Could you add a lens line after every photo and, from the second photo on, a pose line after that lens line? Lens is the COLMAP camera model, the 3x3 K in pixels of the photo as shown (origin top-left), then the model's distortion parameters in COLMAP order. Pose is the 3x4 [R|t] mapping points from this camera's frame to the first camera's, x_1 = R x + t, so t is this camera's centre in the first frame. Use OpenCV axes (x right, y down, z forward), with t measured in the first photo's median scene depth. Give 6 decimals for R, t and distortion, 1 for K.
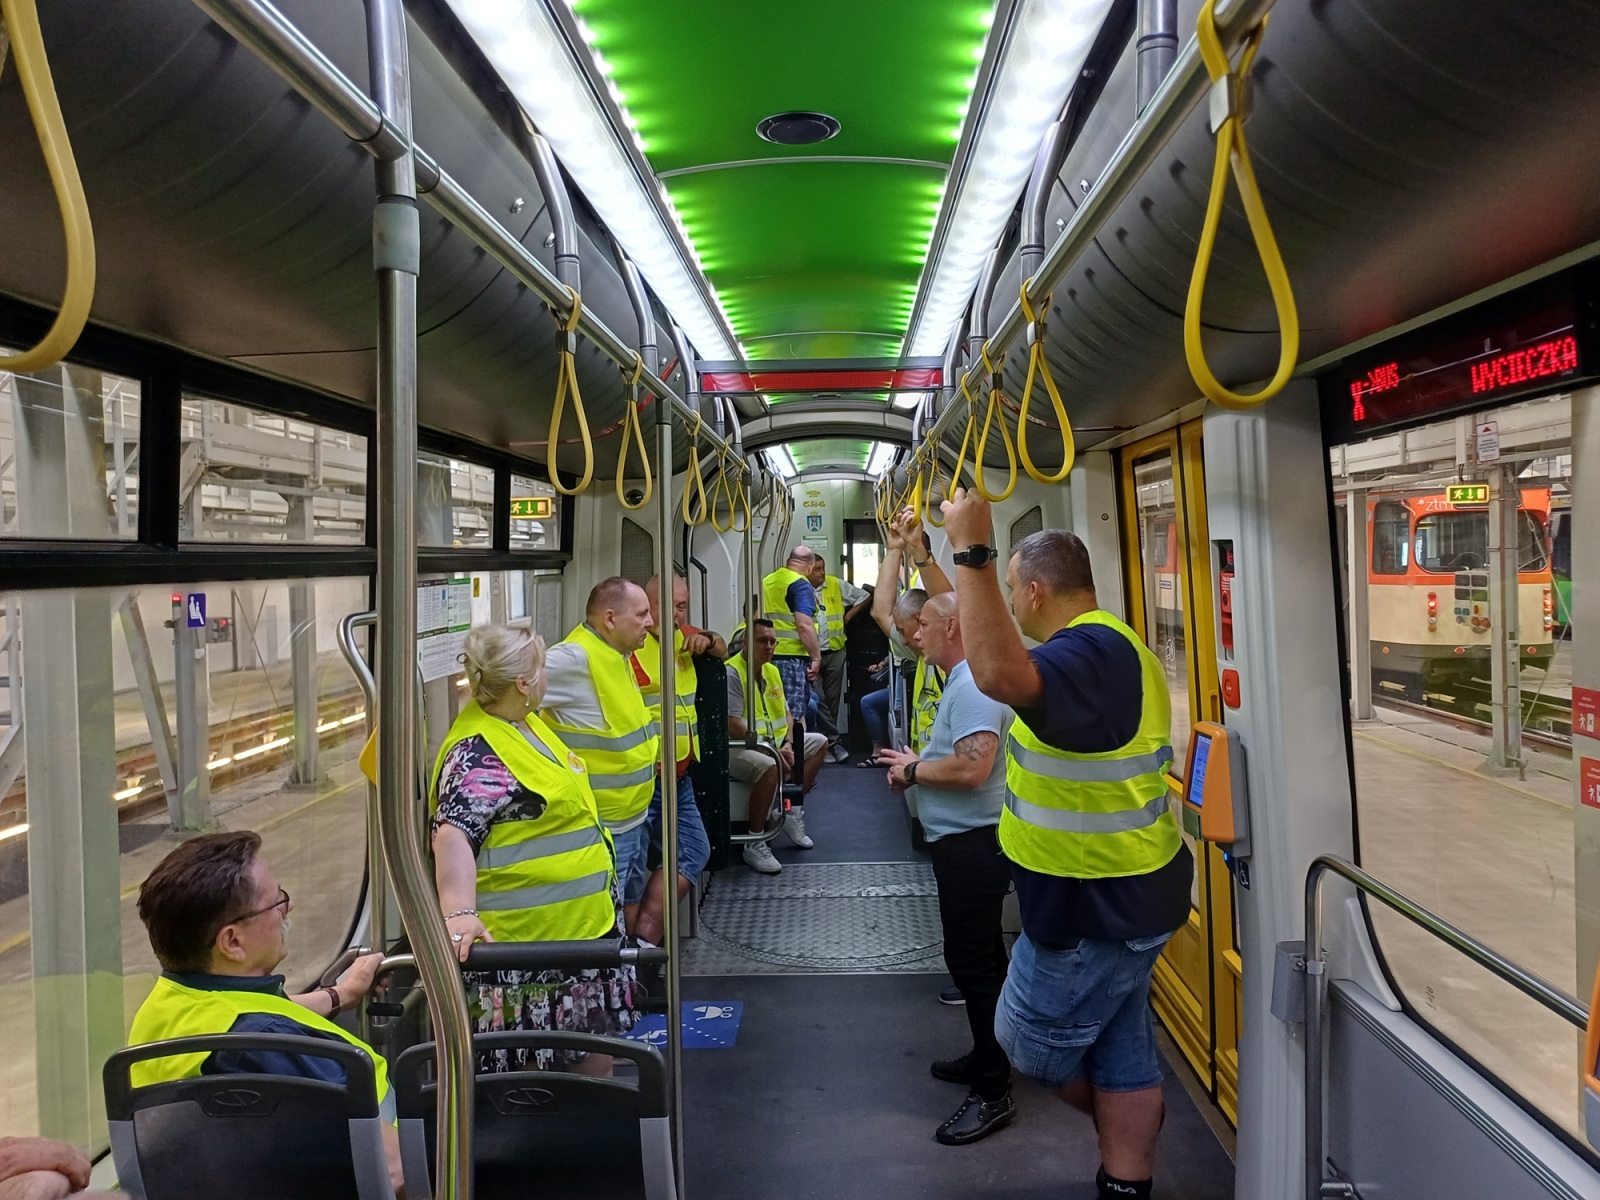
lens RADIAL K [[1242.5, 0, 800.0], [0, 1242.5, 600.0], [0, 0, 1]] dist [0.071603, -0.073587]
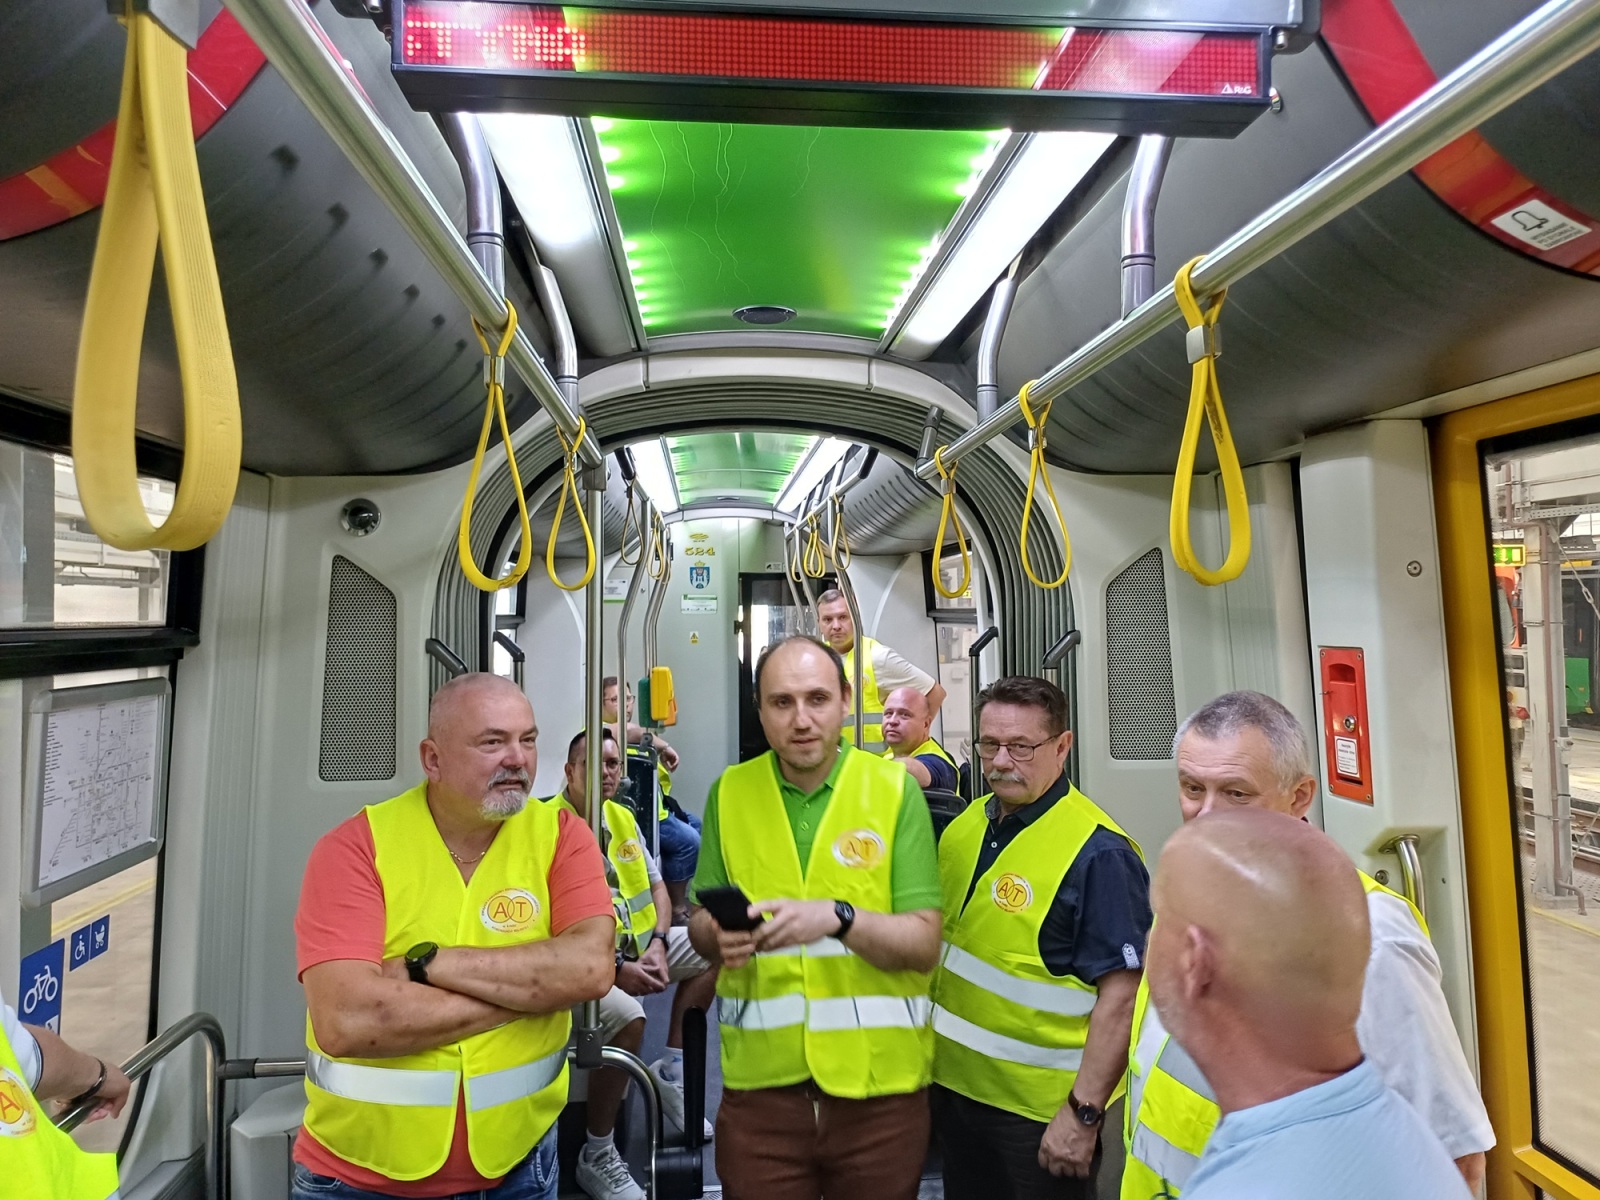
lens RADIAL K [[1242.5, 0, 800.0], [0, 1242.5, 600.0], [0, 0, 1]] dist [0.071603, -0.073587]
pose [[0.994328, 0.013424, 0.105511, -0.007199], [-0.008556, 0.998884, -0.046451, -0.014726], [-0.106017, 0.045284, 0.993333, 0.261347]]
